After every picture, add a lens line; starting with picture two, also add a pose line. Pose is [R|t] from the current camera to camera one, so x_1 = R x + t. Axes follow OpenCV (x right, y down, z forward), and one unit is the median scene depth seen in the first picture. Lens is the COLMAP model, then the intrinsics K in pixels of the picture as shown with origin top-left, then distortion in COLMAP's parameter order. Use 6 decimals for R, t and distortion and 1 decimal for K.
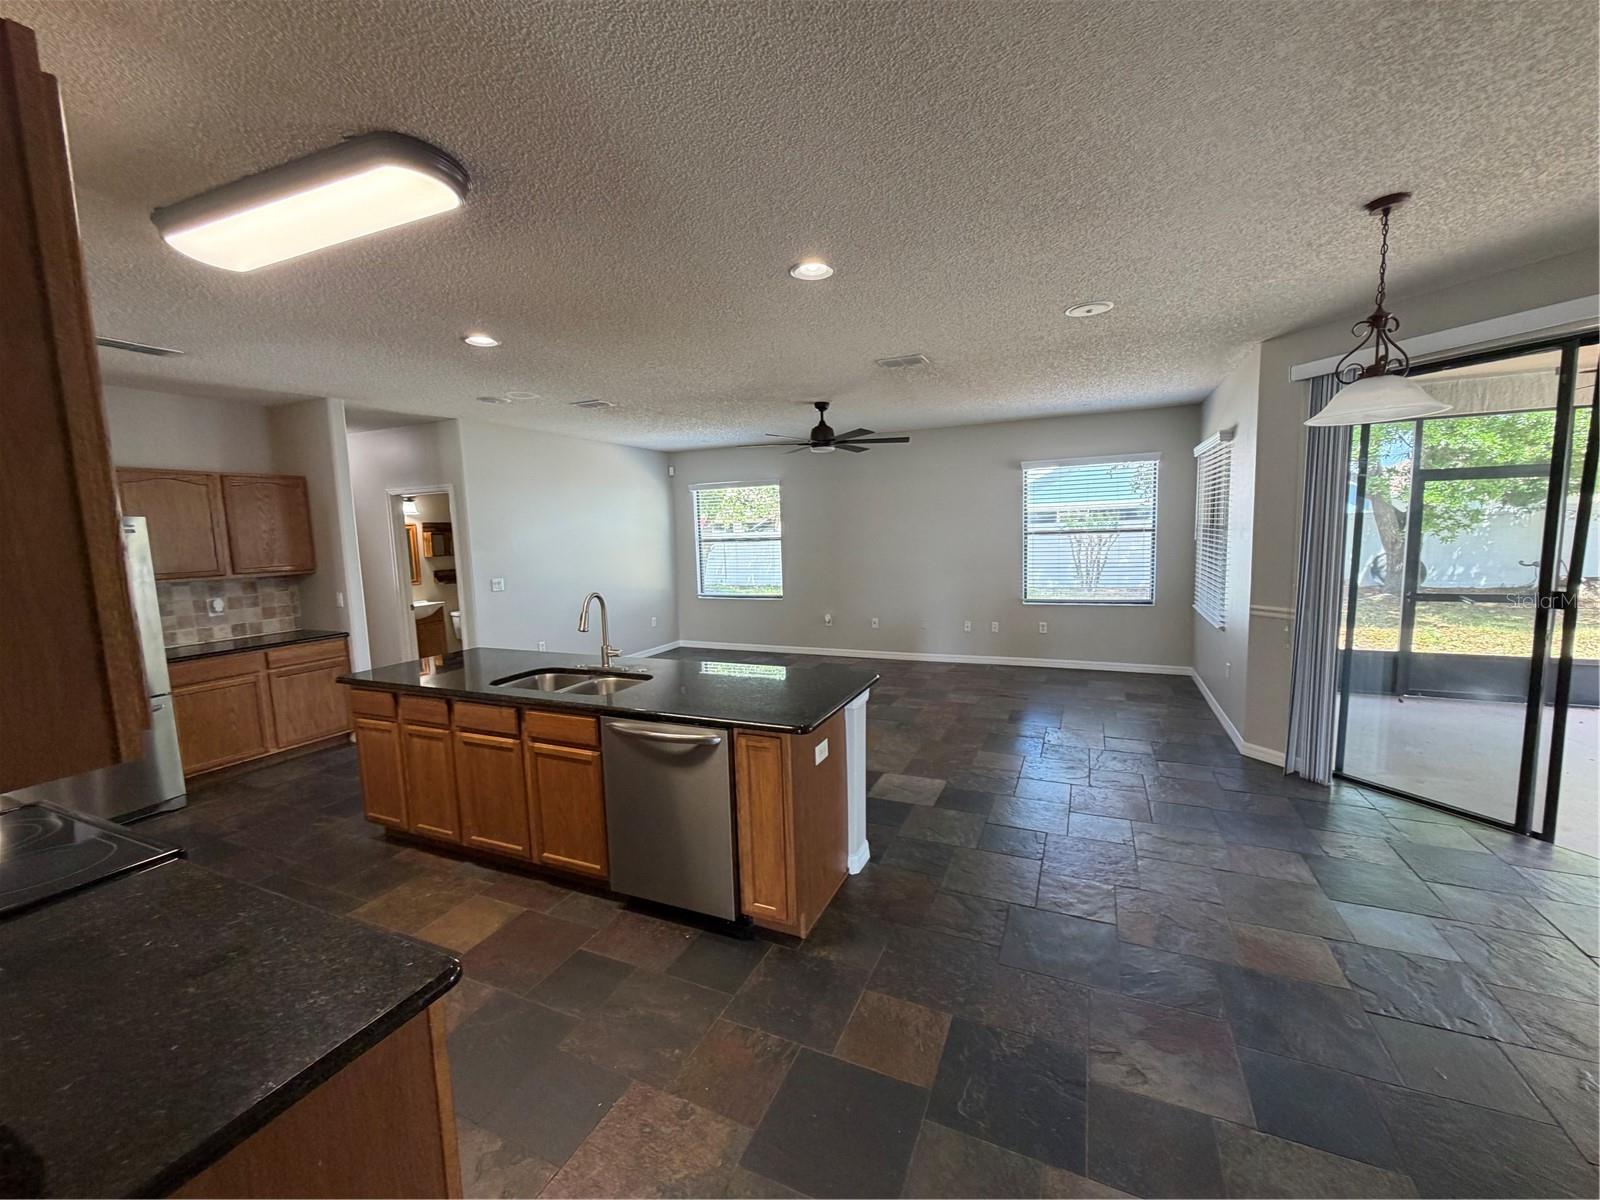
lens RADIAL K [[639.2, 0, 804.8], [0, 639.2, 600.9], [0, 0, 1]] dist [-0.000065, 0.000489]
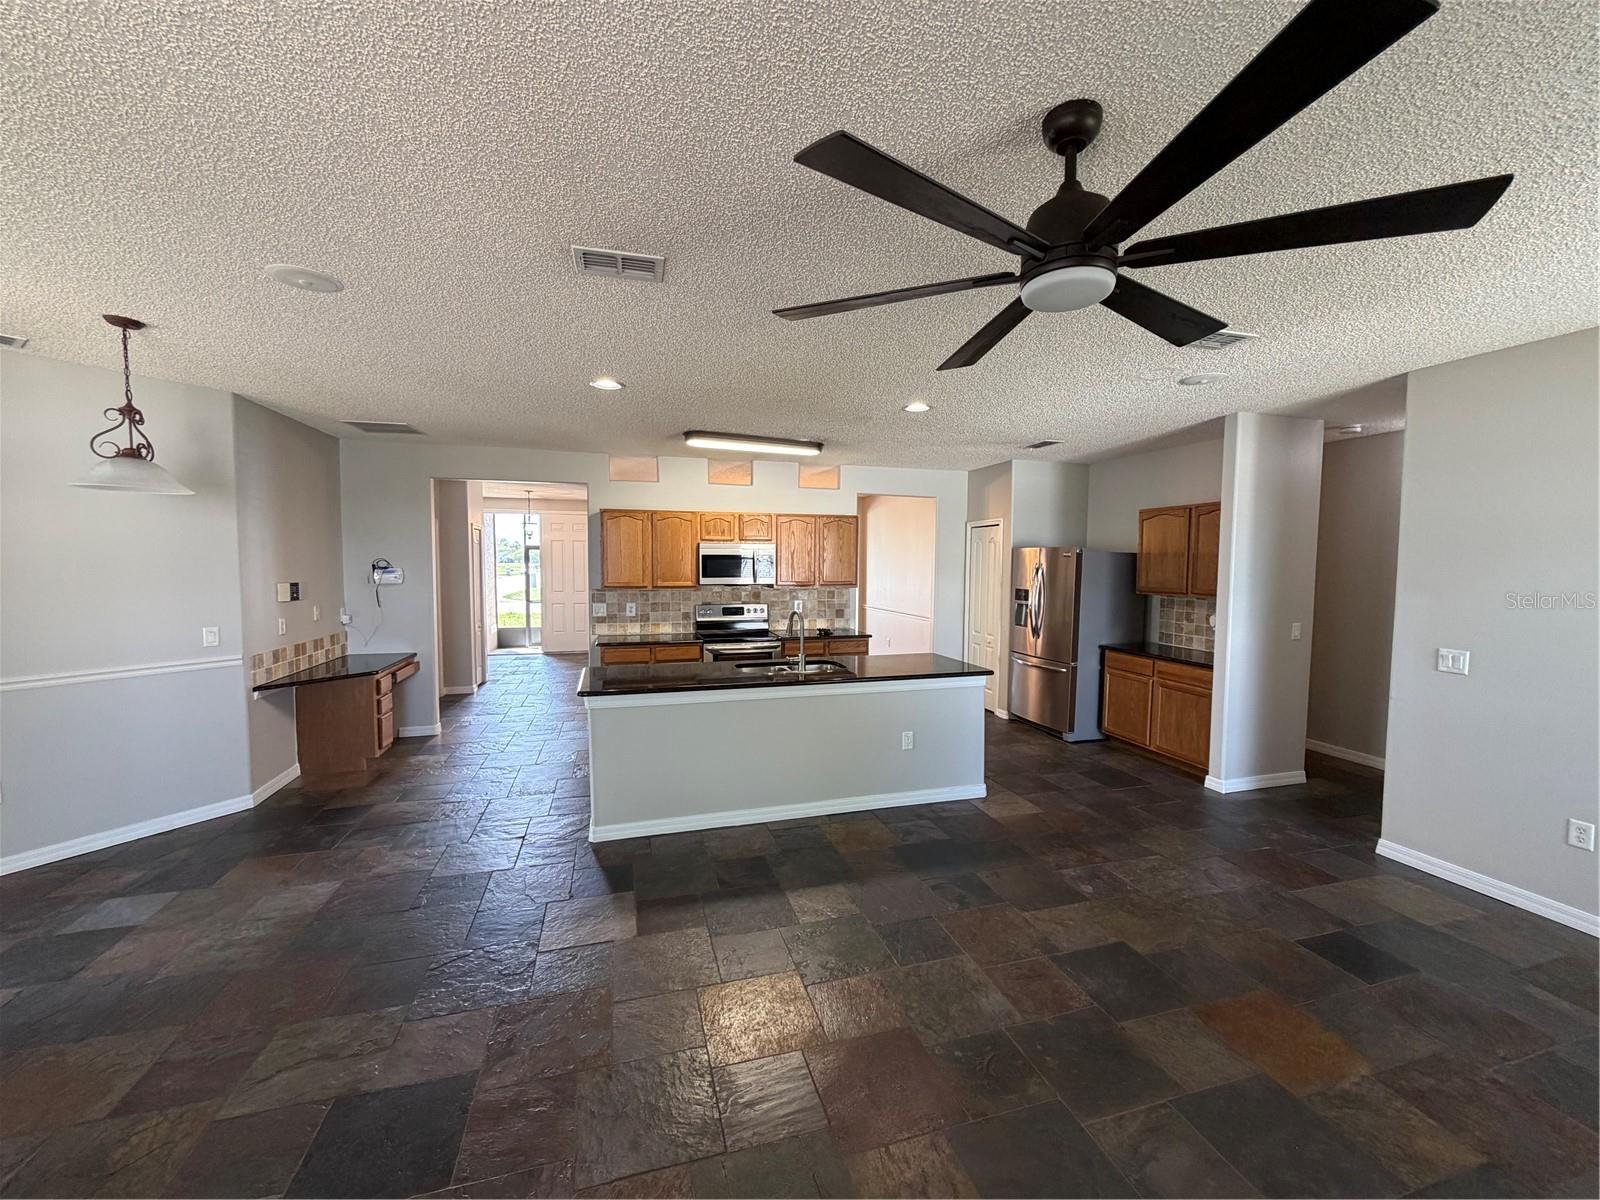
lens RADIAL K [[639.2, 0, 804.8], [0, 639.2, 600.9], [0, 0, 1]] dist [-0.000065, 0.000489]
pose [[-0.762610, 0.067007, -0.643378, 0.341527], [-0.054493, 0.984430, 0.167119, -0.171396], [0.644559, 0.162506, -0.747085, 1.335074]]
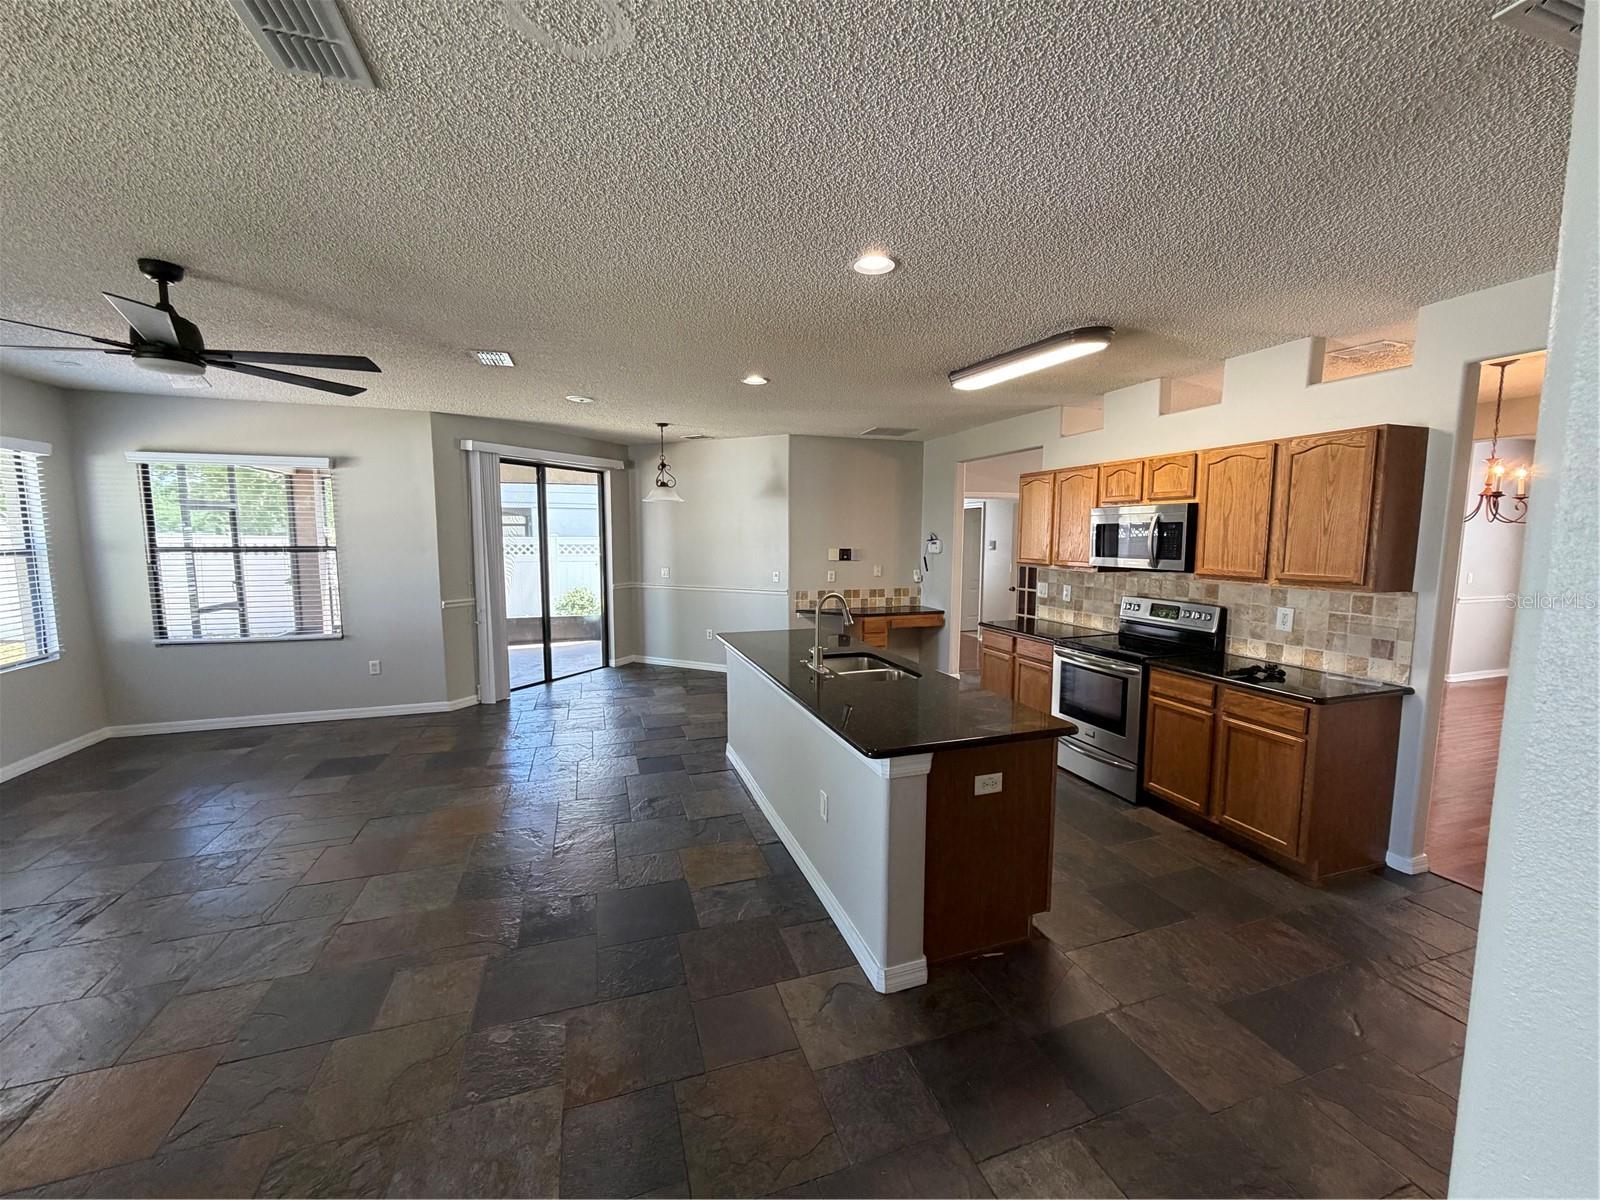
lens RADIAL K [[639.2, 0, 804.8], [0, 639.2, 600.9], [0, 0, 1]] dist [-0.000065, 0.000489]
pose [[-0.673533, -0.046747, 0.737677, -0.727754], [0.103460, 0.982211, 0.156707, -0.116275], [-0.731881, 0.181868, -0.656715, 1.156660]]
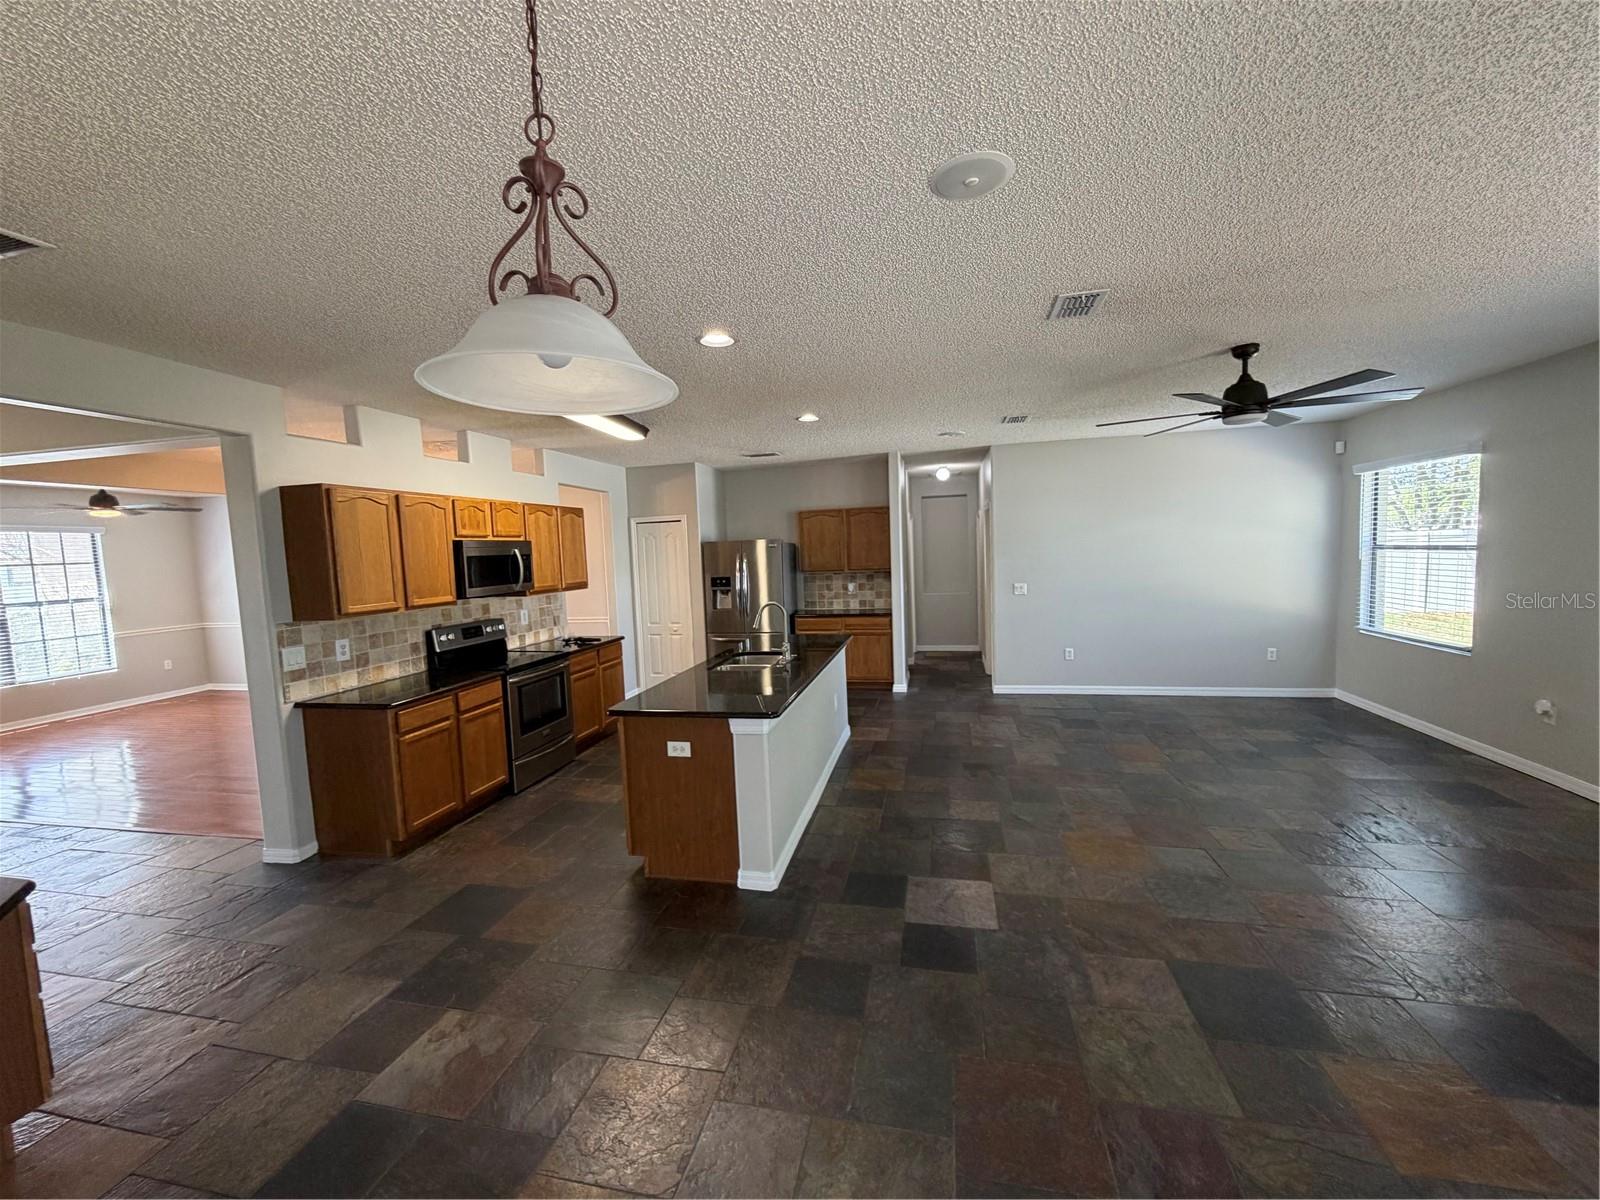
lens RADIAL K [[639.2, 0, 804.8], [0, 639.2, 600.9], [0, 0, 1]] dist [-0.000065, 0.000489]
pose [[0.203391, 0.100506, -0.973925, 0.666059], [-0.077583, 0.993244, 0.086297, -0.090717], [0.976019, 0.058008, 0.209814, 0.520984]]
